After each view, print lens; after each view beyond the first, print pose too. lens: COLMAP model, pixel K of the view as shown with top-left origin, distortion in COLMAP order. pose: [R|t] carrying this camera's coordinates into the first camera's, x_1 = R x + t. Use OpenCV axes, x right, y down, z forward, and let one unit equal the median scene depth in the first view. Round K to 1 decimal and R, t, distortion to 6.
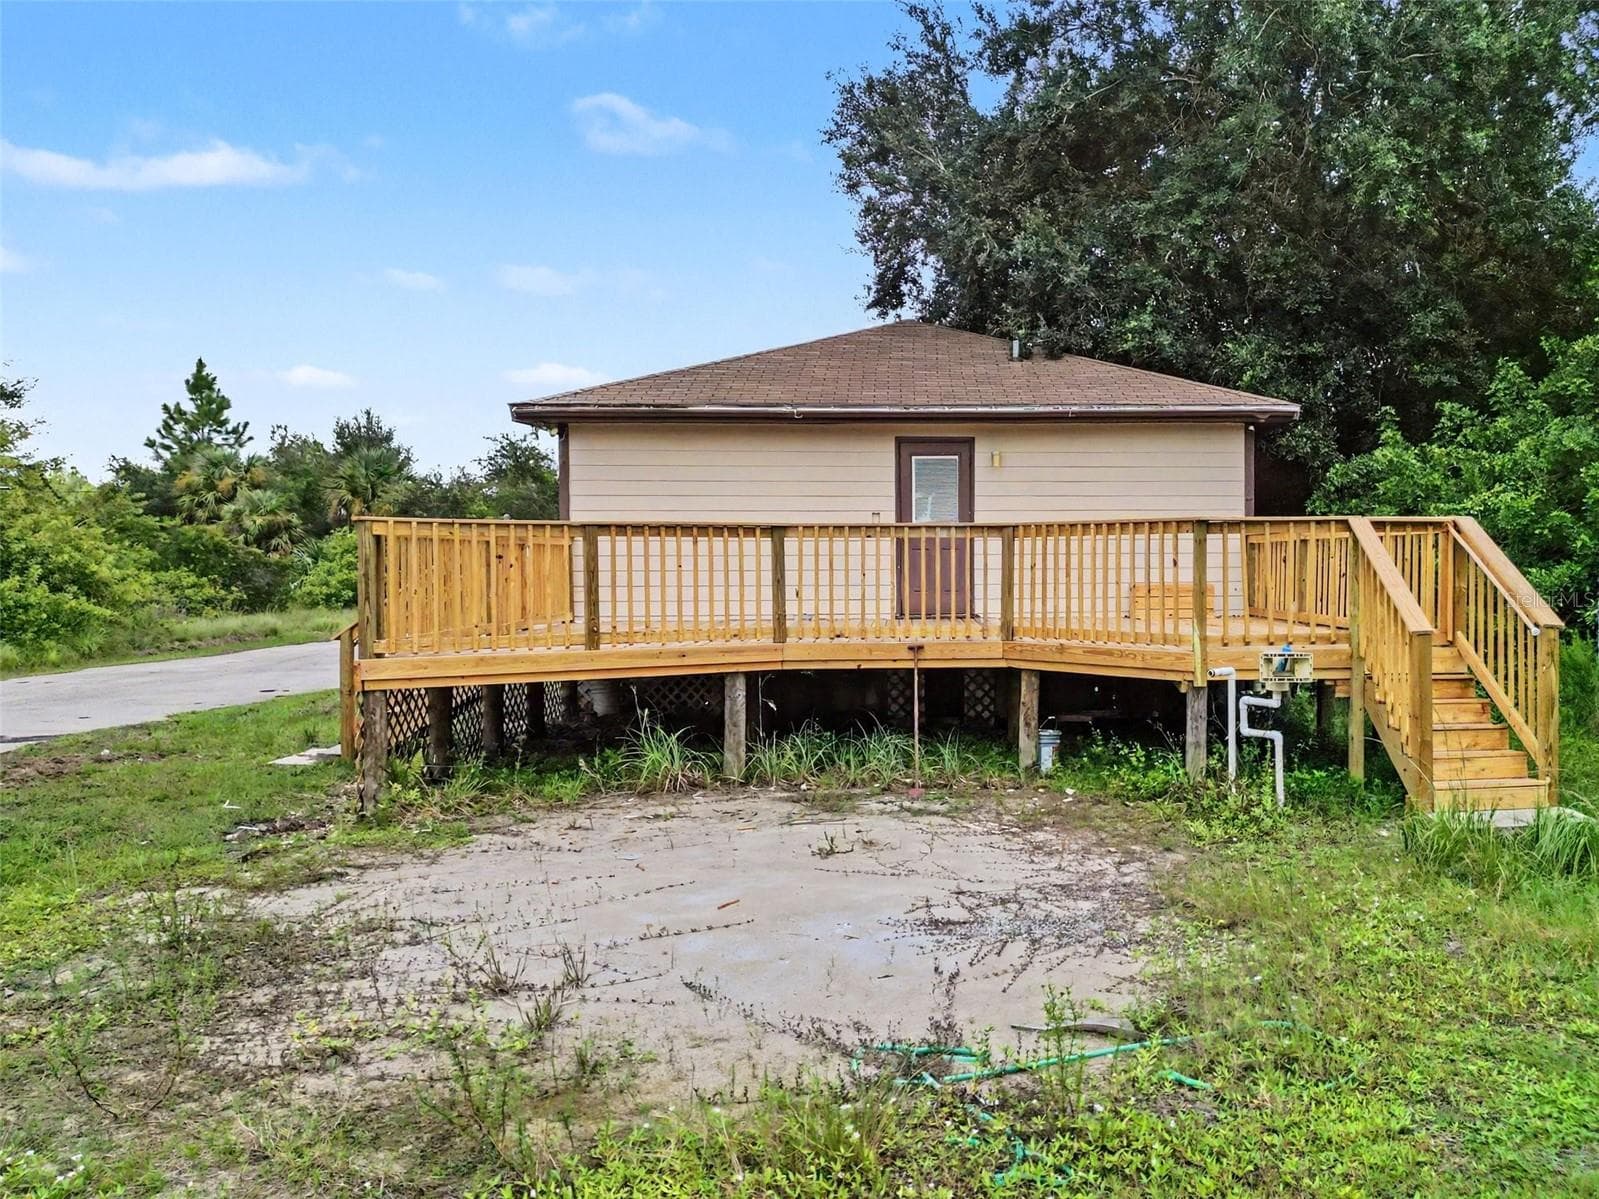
lens RADIAL K [[1190.2, 0, 818.0], [0, 1190.2, 599.1], [0, 0, 1]] dist [-0.001092, -0.027773]
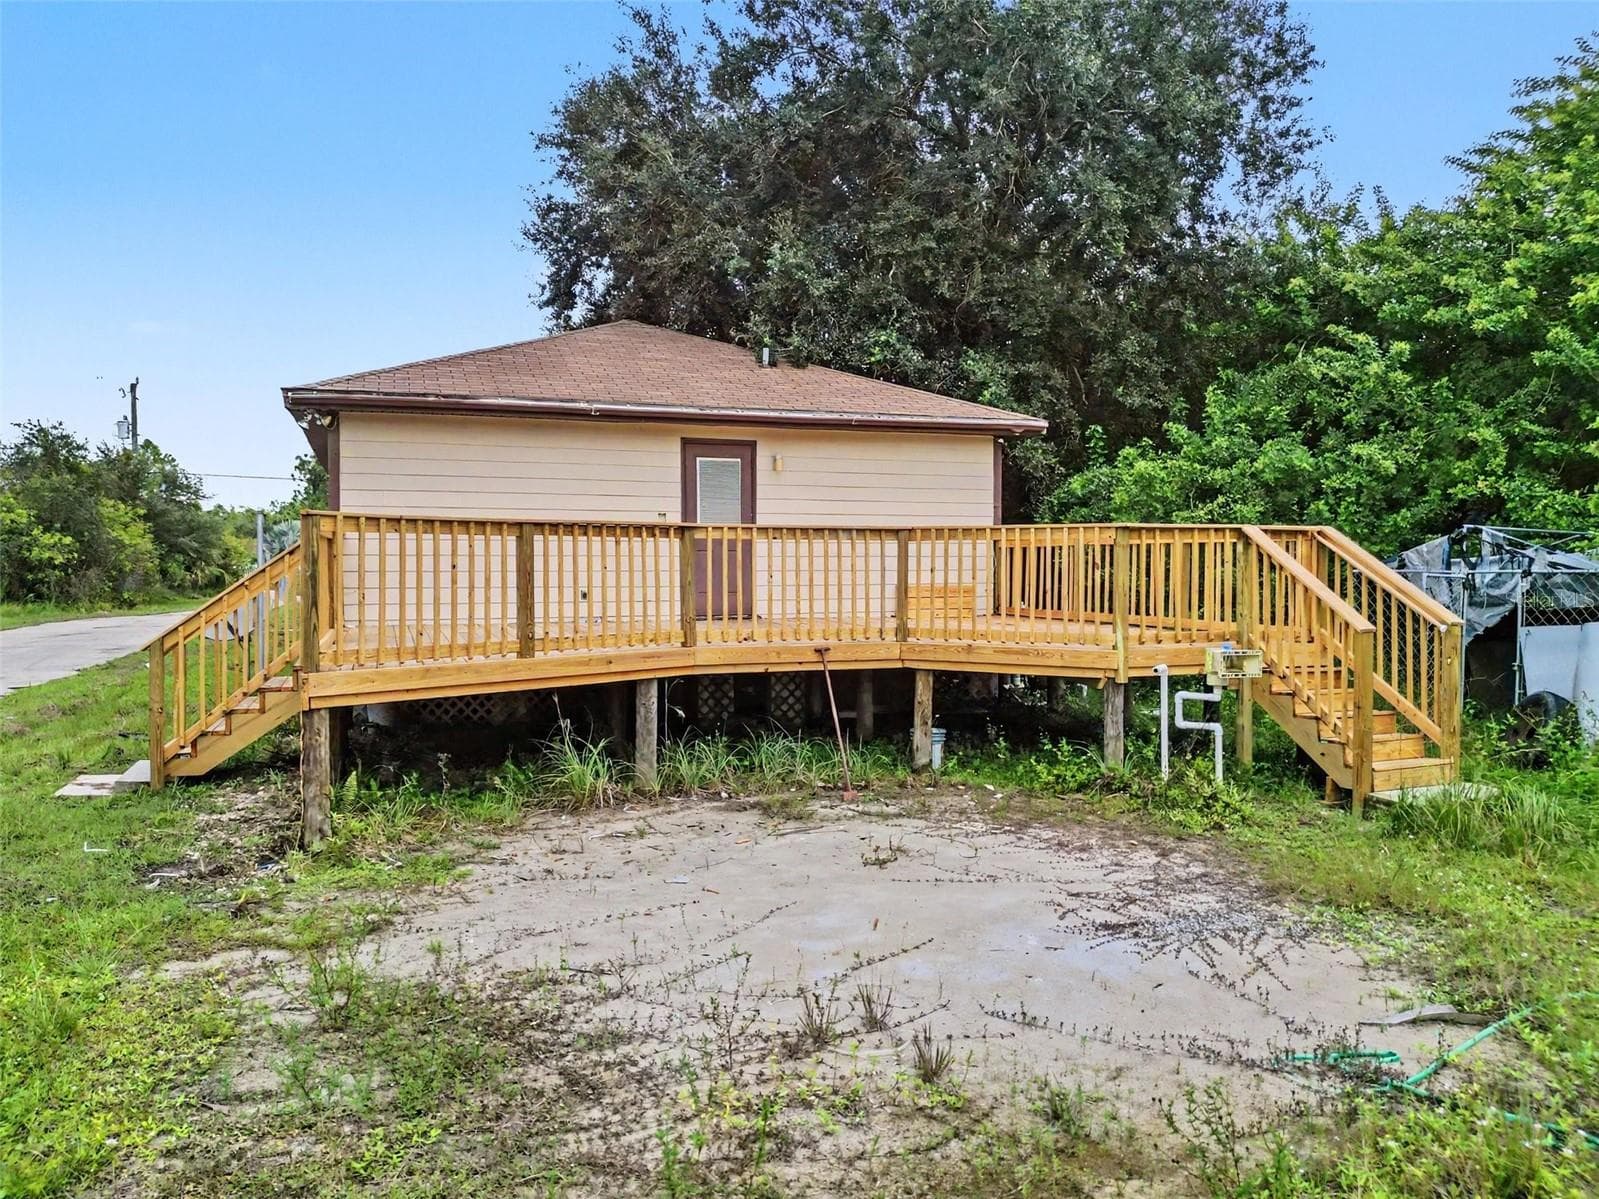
lens RADIAL K [[1173.6, 0, 779.2], [0, 1173.6, 580.2], [0, 0, 1]] dist [0.000120, -0.025800]
pose [[0.964971, 0.000804, 0.262357, -0.202902], [0.003433, 0.999871, -0.015693, -0.002301], [-0.262336, 0.016044, 0.964843, 0.055016]]
